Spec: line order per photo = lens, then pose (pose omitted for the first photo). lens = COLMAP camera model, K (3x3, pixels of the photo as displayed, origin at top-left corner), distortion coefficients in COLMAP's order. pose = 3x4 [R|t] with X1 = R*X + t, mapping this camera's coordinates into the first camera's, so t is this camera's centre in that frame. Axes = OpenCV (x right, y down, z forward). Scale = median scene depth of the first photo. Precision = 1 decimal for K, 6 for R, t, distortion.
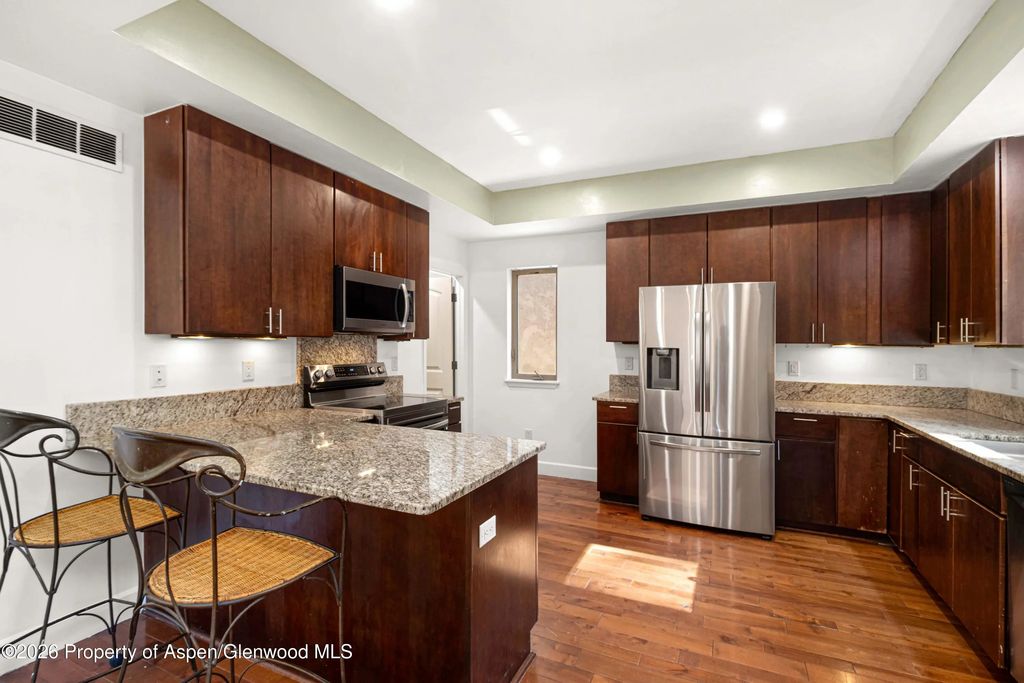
lens RADIAL K [[486.8, 0, 503.8], [0, 486.8, 345.5], [0, 0, 1]] dist [0.003946, -0.002767]
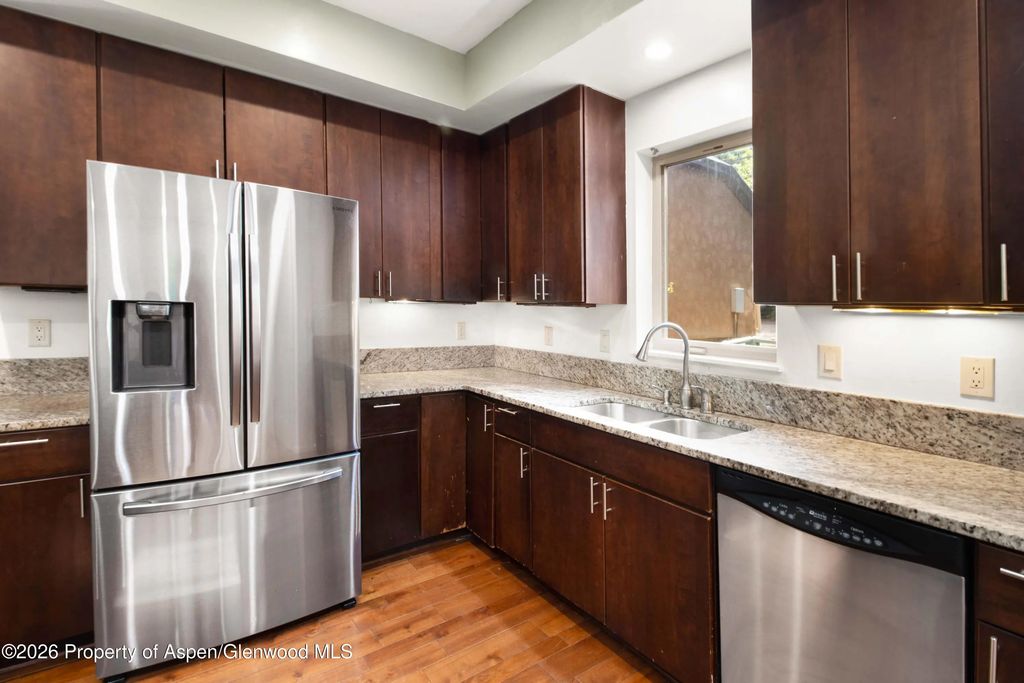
lens RADIAL K [[486.8, 0, 504.1], [0, 486.8, 316.6], [0, 0, 1]] dist [0.003946, -0.002767]
pose [[0.482044, -0.014378, 0.876029, 0.084496], [-0.018112, 0.999488, 0.026371, 0.001529], [-0.875960, -0.028579, 0.481536, 0.520986]]
